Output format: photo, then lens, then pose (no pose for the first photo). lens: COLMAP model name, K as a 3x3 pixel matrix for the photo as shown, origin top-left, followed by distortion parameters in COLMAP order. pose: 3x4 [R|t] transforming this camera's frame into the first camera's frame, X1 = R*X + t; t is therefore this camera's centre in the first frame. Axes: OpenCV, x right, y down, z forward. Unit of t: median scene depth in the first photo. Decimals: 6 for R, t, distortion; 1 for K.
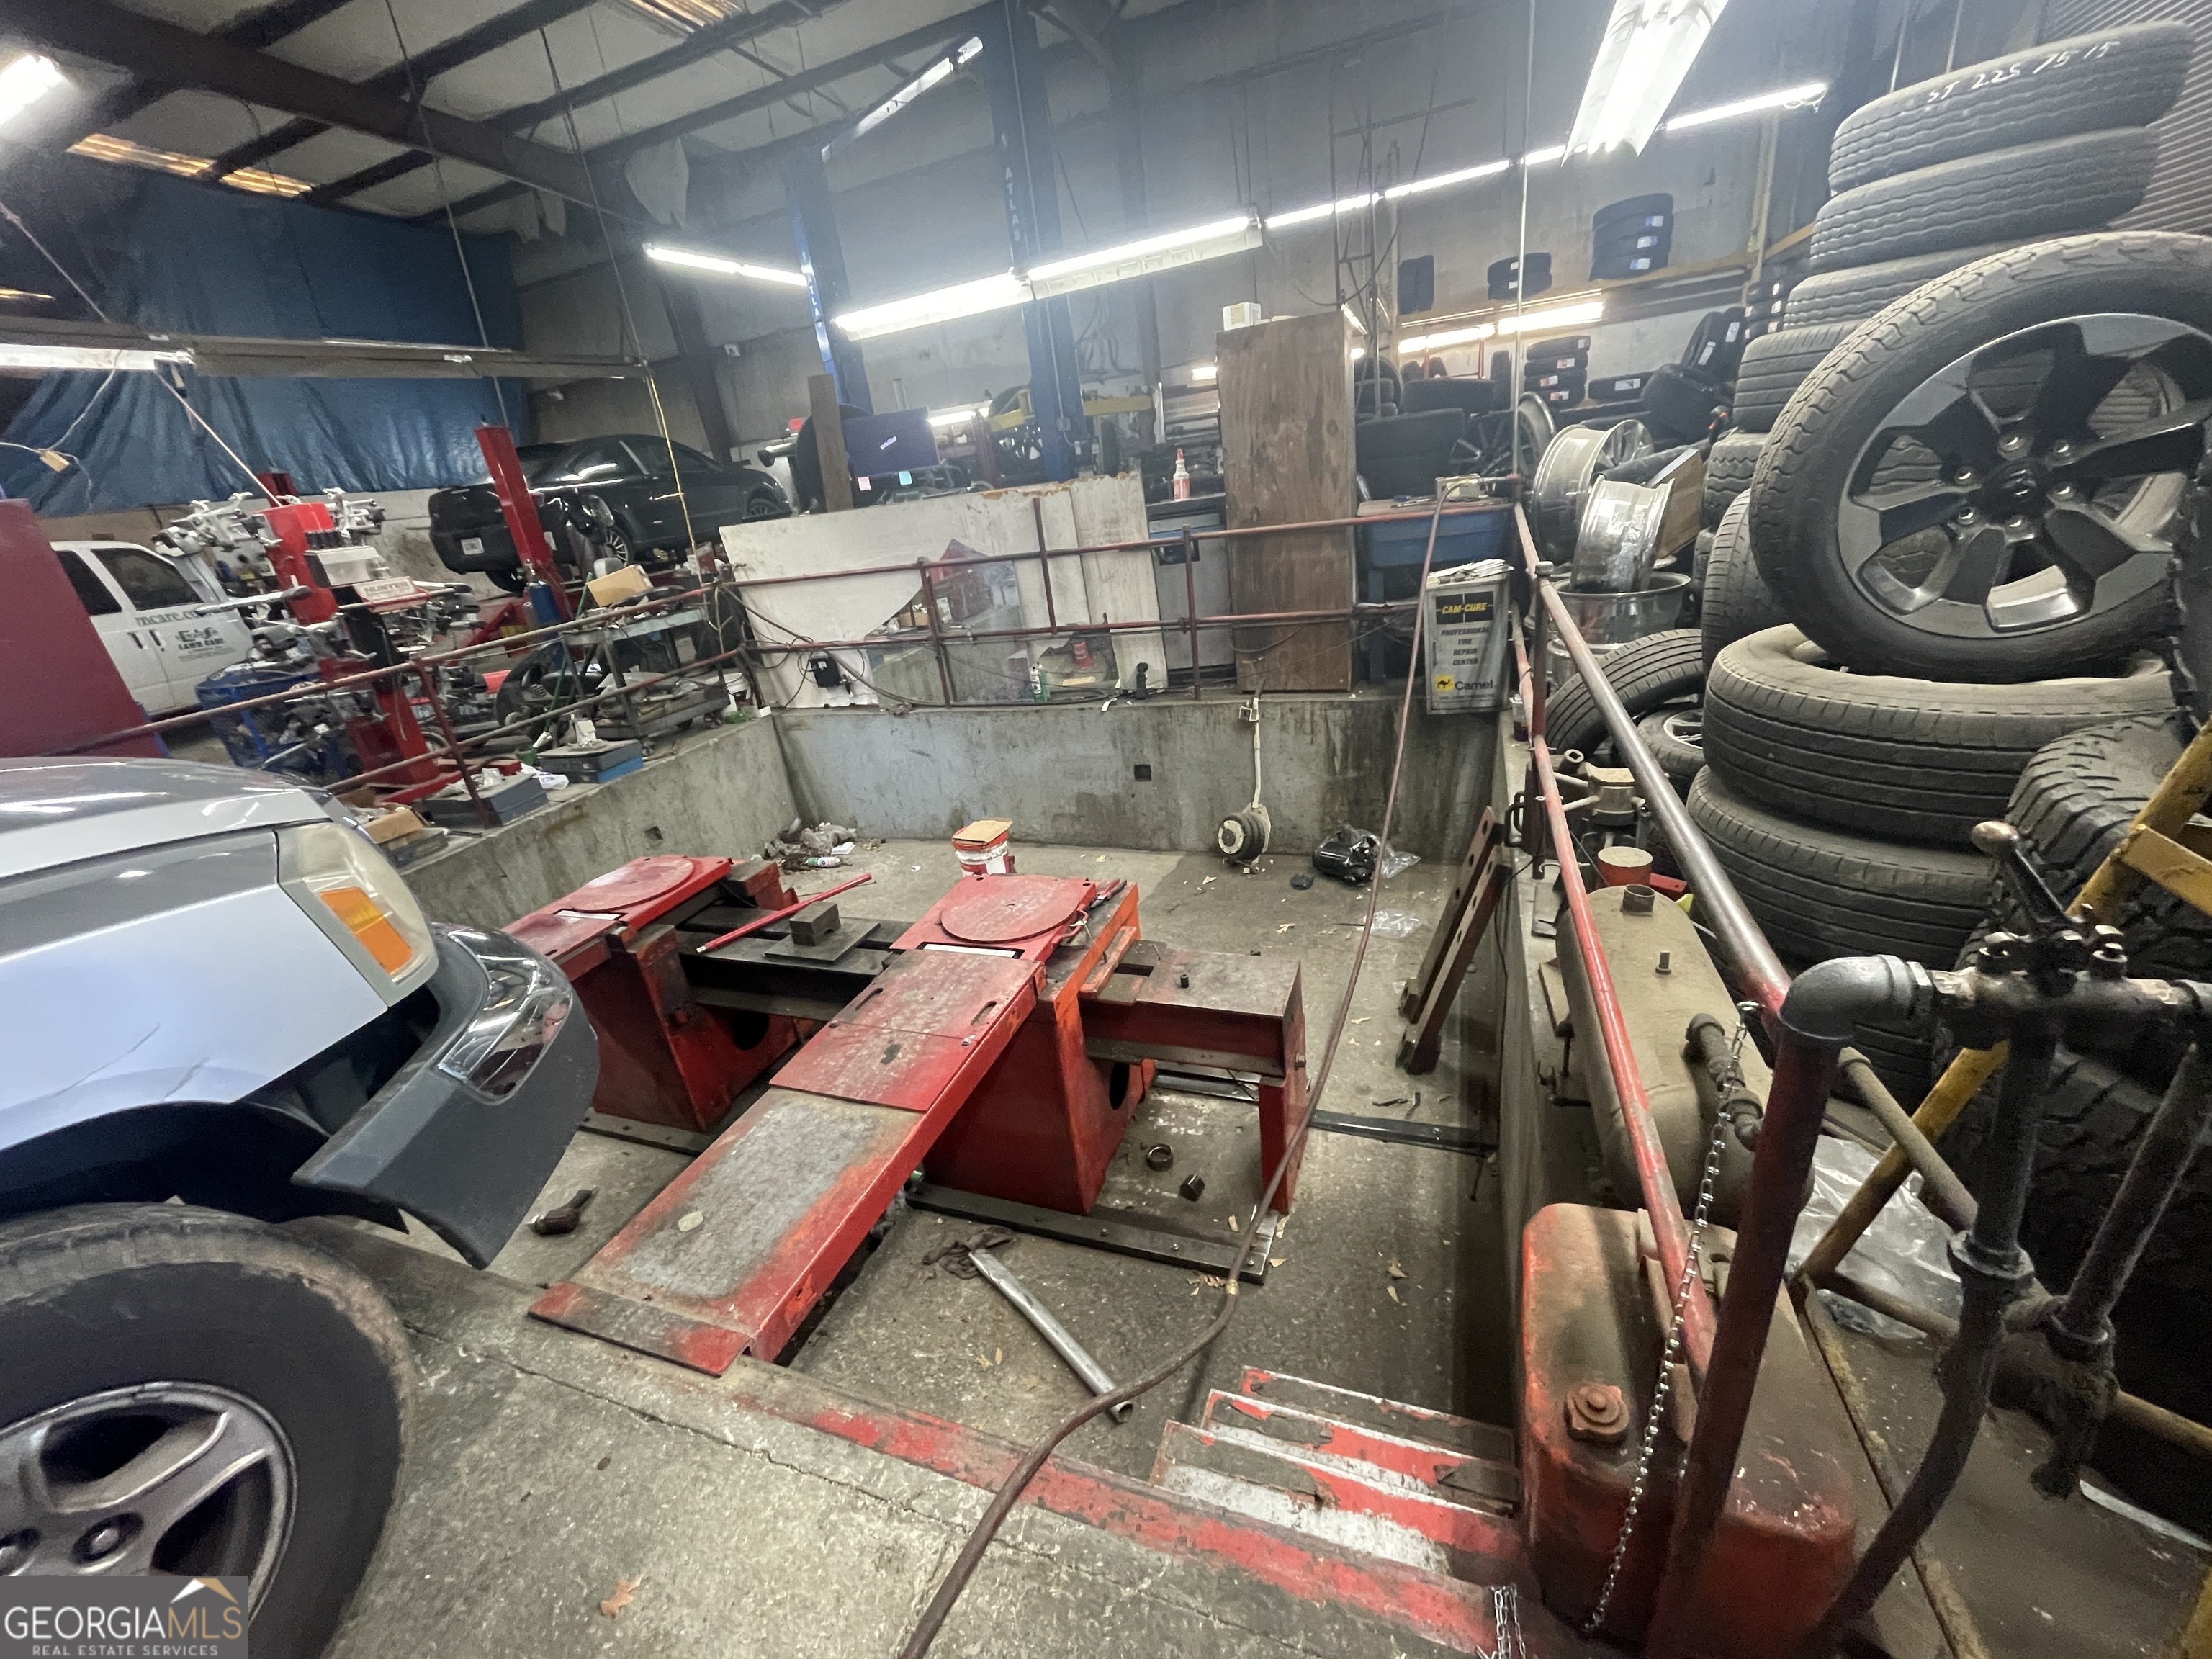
lens RADIAL K [[881.7, 0, 1095.2], [0, 881.7, 837.0], [0, 0, 1]] dist [-0.005930, -0.000312]
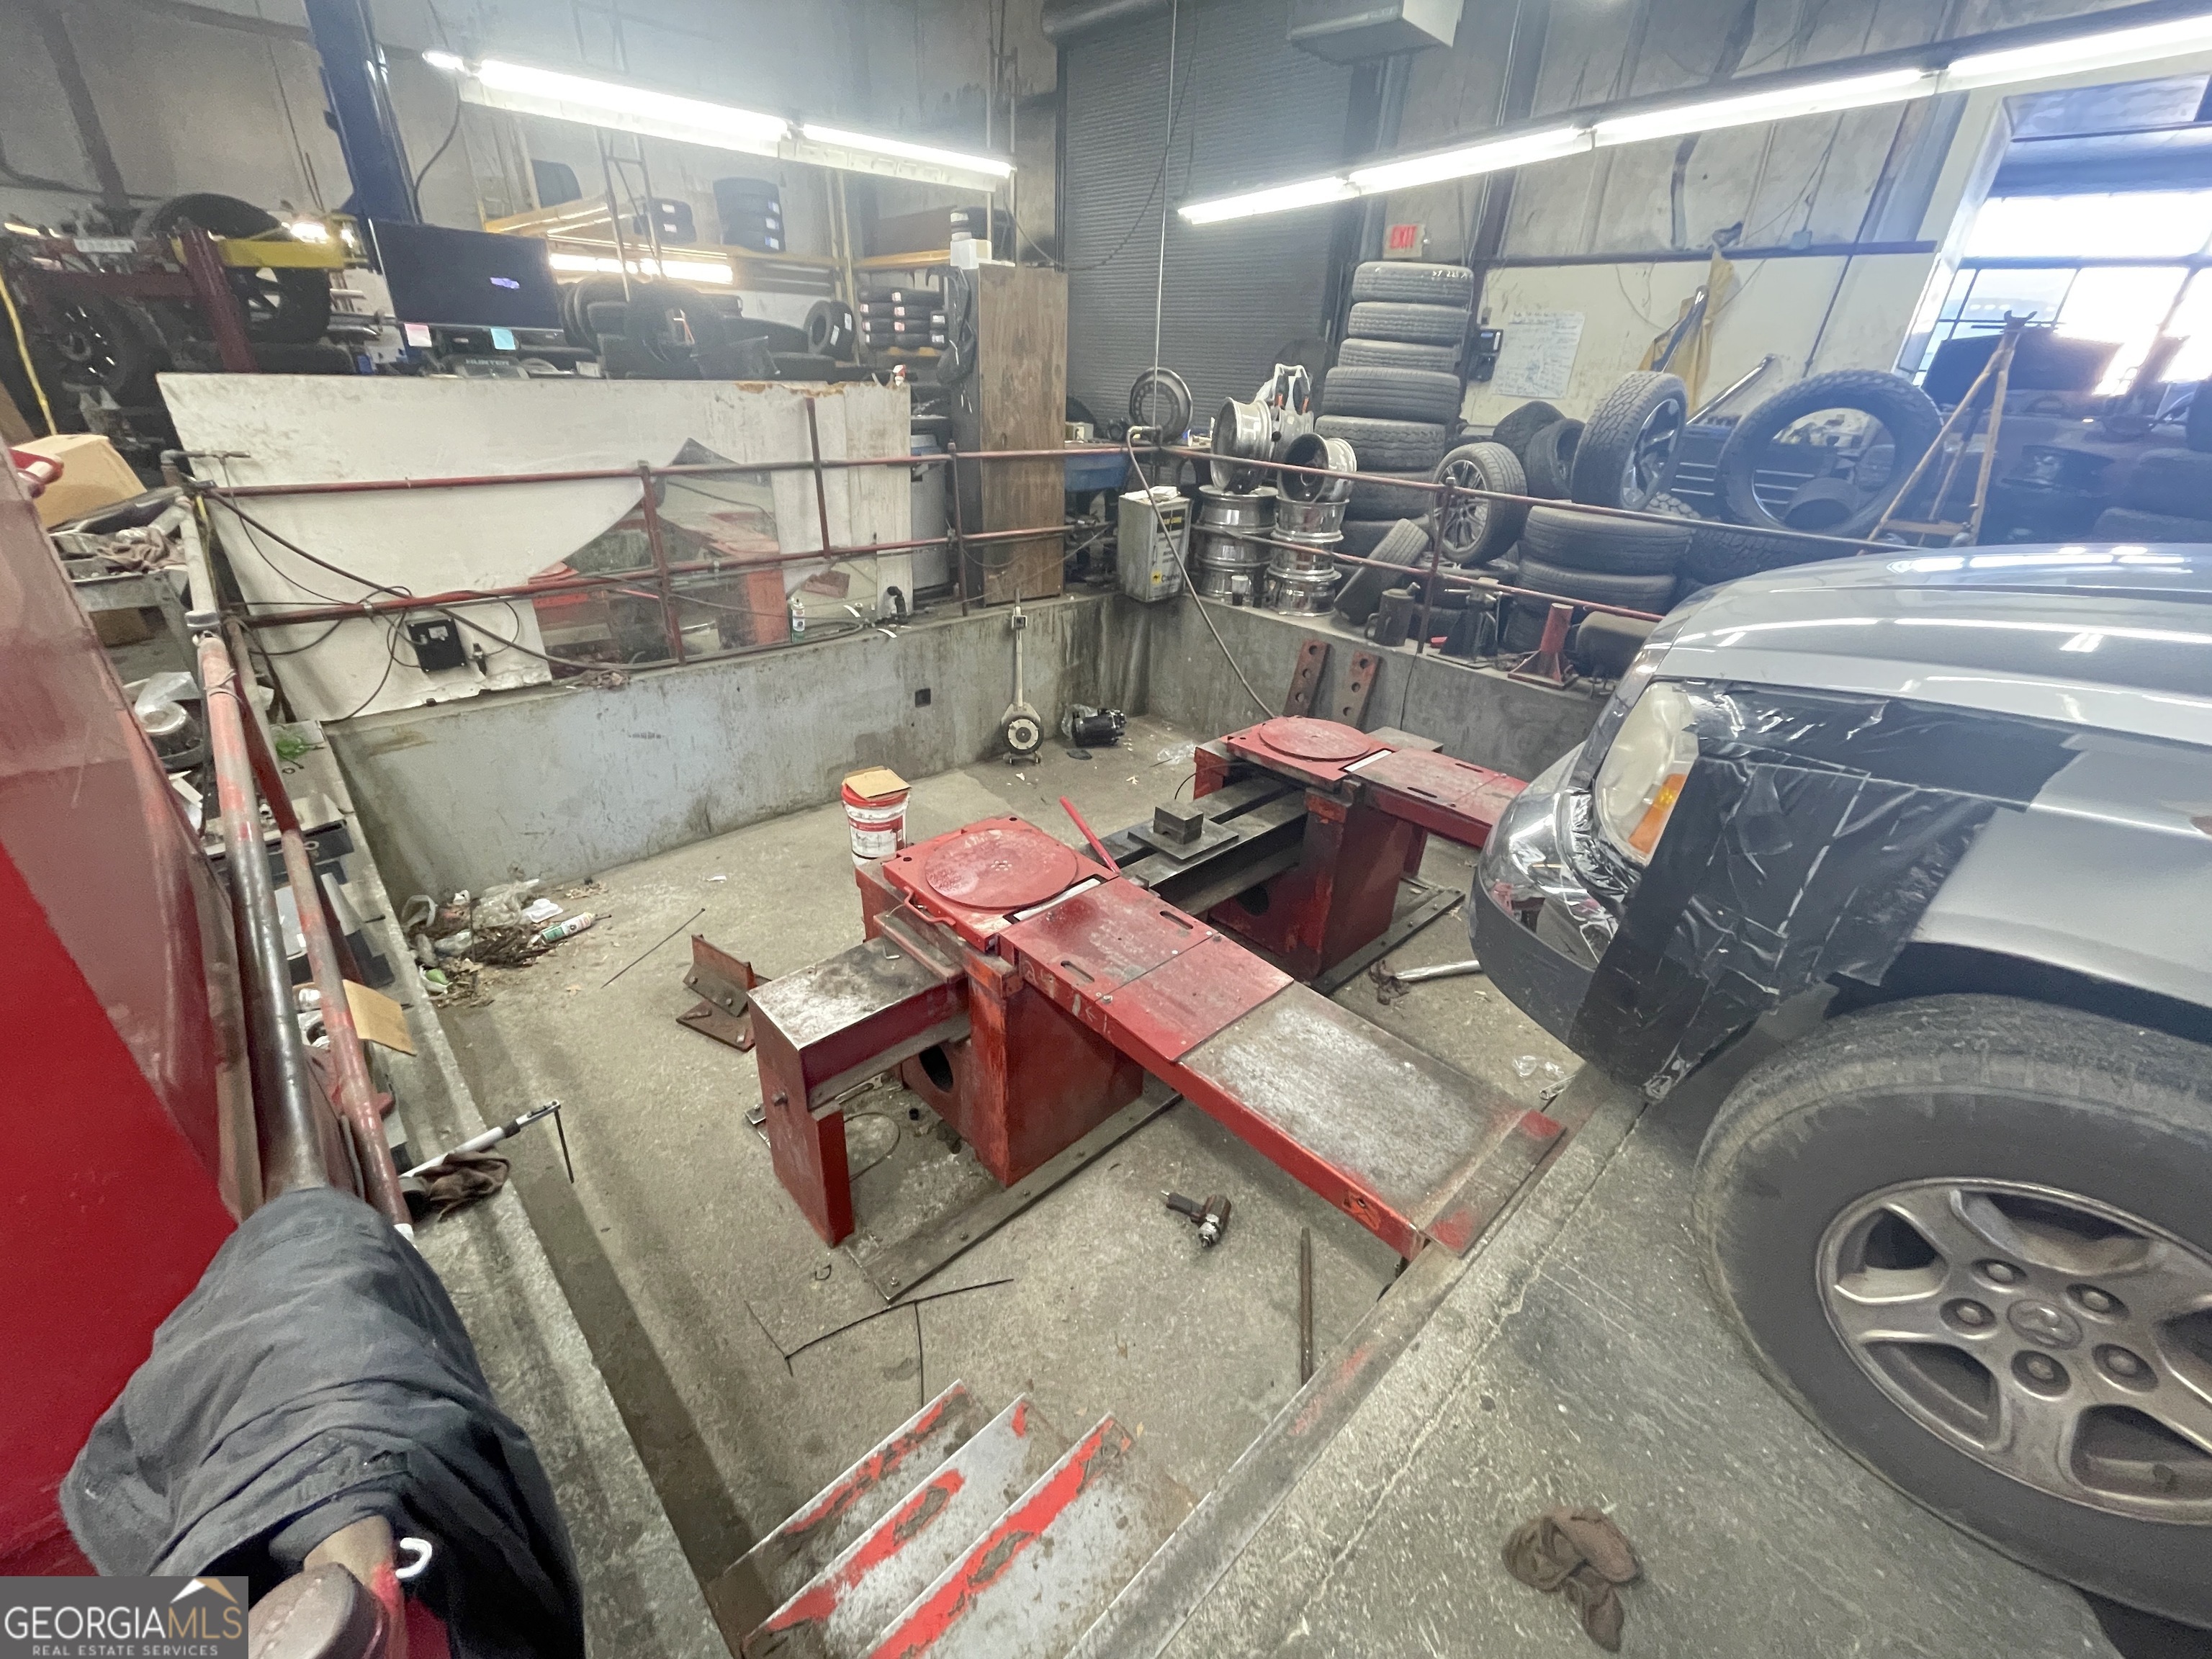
lens RADIAL K [[881.7, 0, 1100.1], [0, 881.7, 836.2], [0, 0, 1]] dist [-0.005930, -0.000312]
pose [[0.434369, -0.294771, 0.851137, -0.752735], [0.265955, 0.944778, 0.191474, -0.062523], [-0.860576, 0.143194, 0.488778, 0.365624]]
